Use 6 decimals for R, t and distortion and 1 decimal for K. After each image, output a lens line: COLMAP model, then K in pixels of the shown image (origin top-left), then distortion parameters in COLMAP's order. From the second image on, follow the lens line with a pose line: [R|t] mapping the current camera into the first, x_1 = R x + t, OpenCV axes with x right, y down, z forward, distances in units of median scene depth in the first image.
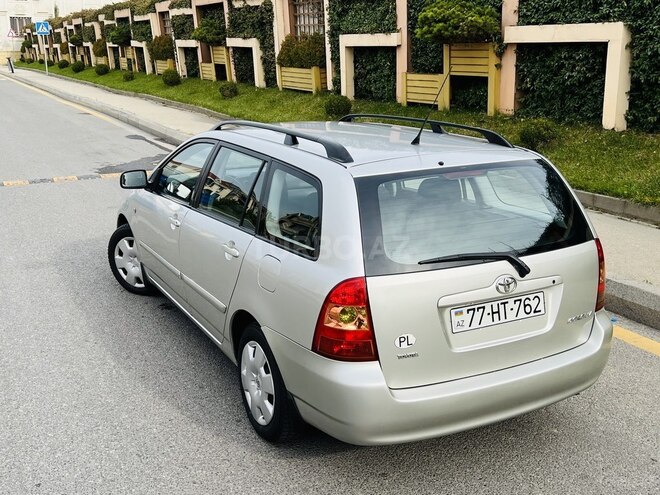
lens RADIAL K [[738.8, 0, 312.4], [0, 738.8, 272.4], [0, 0, 1]] dist [0.041289, 0.000000]
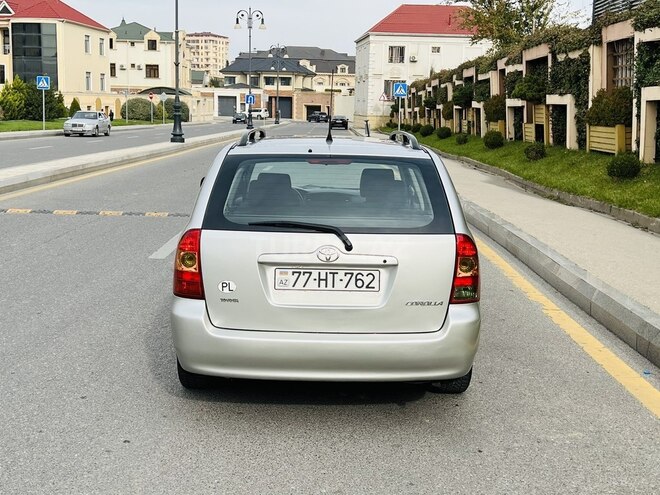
lens RADIAL K [[899.8, 0, 317.2], [0, 899.8, 254.9], [0, 0, 1]] dist [0.074811, 0.000000]
pose [[0.890396, 0.095344, -0.445089, 0.272578], [-0.158411, 0.981599, -0.106627, 0.053052], [0.426732, 0.165447, 0.889116, -0.072703]]
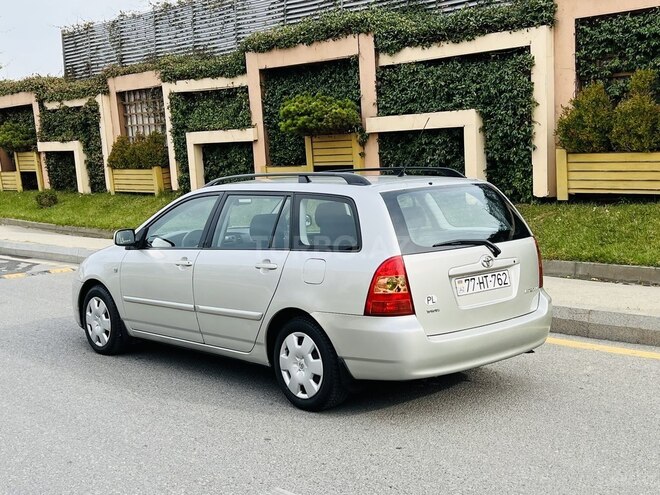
lens RADIAL K [[899.8, 0, 323.9], [0, 899.8, 277.3], [0, 0, 1]] dist [0.074811, 0.000000]
pose [[0.963254, -0.062505, 0.261220, -0.157711], [0.105210, 0.982635, -0.152837, 0.088501], [-0.247131, 0.174704, 0.953103, -0.181404]]
